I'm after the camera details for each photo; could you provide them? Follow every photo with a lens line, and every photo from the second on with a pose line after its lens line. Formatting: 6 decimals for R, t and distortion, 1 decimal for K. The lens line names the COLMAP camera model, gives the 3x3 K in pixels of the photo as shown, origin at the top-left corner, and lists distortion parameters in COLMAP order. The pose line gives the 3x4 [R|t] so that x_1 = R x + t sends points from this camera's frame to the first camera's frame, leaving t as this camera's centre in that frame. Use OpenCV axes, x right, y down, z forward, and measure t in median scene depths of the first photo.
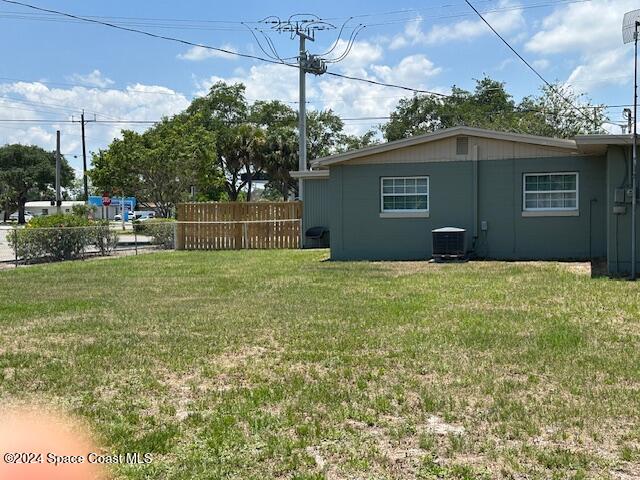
lens RADIAL K [[803.7, 0, 320.0], [0, 803.7, 240.0], [0, 0, 1]] dist [0.261893, -0.667927]
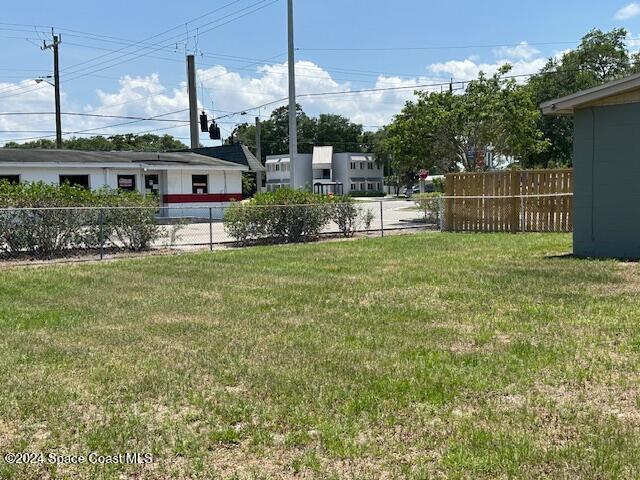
lens RADIAL K [[803.7, 0, 320.0], [0, 803.7, 240.0], [0, 0, 1]] dist [0.261893, -0.667927]
pose [[0.872684, 0.023154, -0.487737, 0.095056], [-0.006853, 0.999358, 0.035180, -0.005481], [0.488238, -0.027359, 0.872282, 0.189425]]
